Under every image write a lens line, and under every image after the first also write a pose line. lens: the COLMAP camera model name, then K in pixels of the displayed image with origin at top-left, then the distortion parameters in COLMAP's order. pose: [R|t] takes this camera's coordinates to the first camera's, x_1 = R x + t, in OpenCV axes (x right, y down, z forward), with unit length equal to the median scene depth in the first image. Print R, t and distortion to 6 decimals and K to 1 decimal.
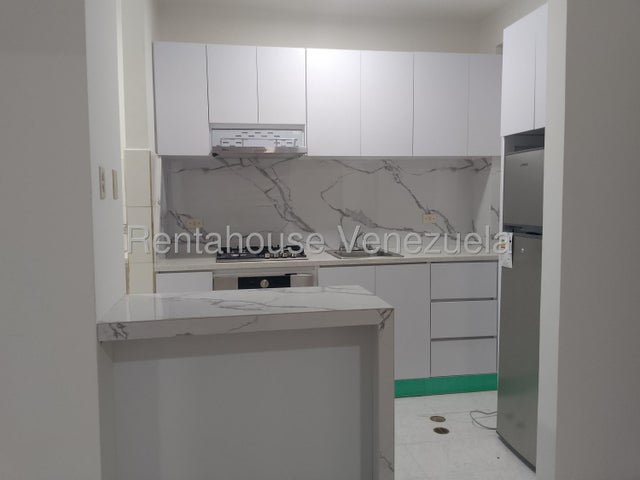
lens RADIAL K [[532.6, 0, 313.3], [0, 532.6, 234.4], [0, 0, 1]] dist [0.087509, -0.144826]
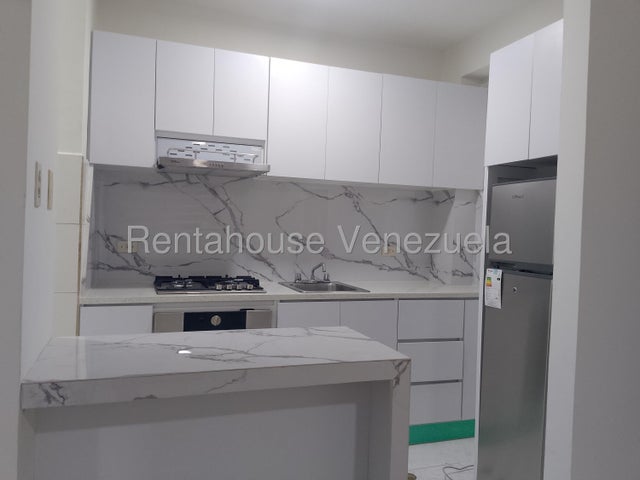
lens RADIAL K [[532.6, 0, 321.5], [0, 532.6, 235.7], [0, 0, 1]] dist [0.087509, -0.144826]
pose [[0.984118, 0.041941, 0.172492, -0.074725], [-0.032541, 0.997845, -0.056971, 0.000642], [-0.174509, 0.050453, 0.983362, 0.119623]]
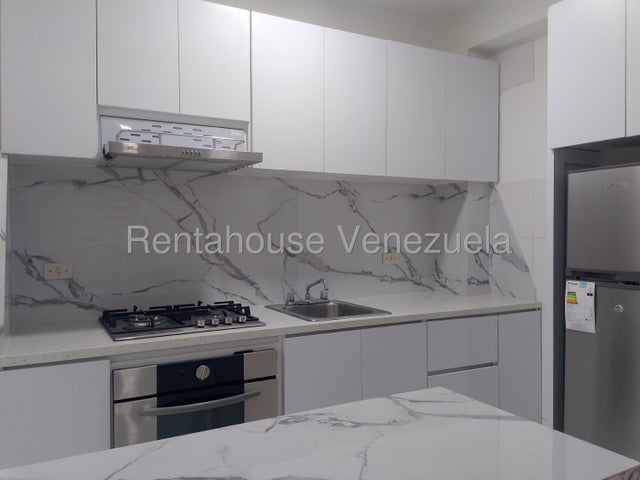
lens RADIAL K [[532.6, 0, 325.6], [0, 532.6, 234.4], [0, 0, 1]] dist [0.087509, -0.144826]
pose [[0.945905, 0.006123, 0.324385, -0.150115], [0.014846, 0.997958, -0.062127, -0.021649], [-0.324102, 0.063582, 0.943883, 0.359375]]
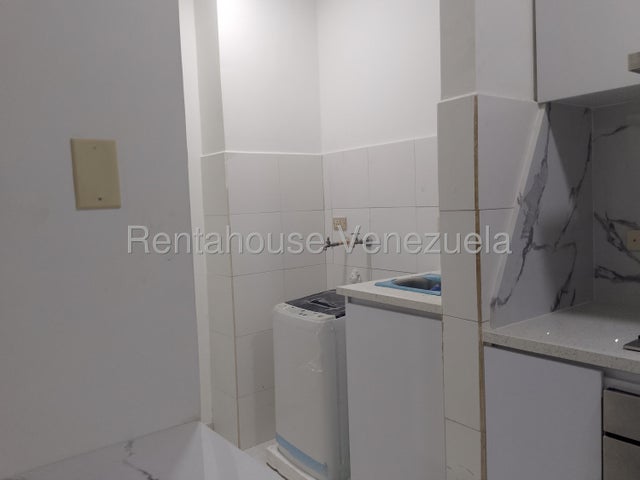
lens RADIAL K [[532.6, 0, 321.5], [0, 532.6, 233.5], [0, 0, 1]] dist [0.087509, -0.144826]
pose [[0.475699, 0.041569, -0.878626, 0.060026], [-0.023427, 0.999127, 0.034587, -0.040049], [0.879296, 0.004130, 0.476257, 0.589664]]
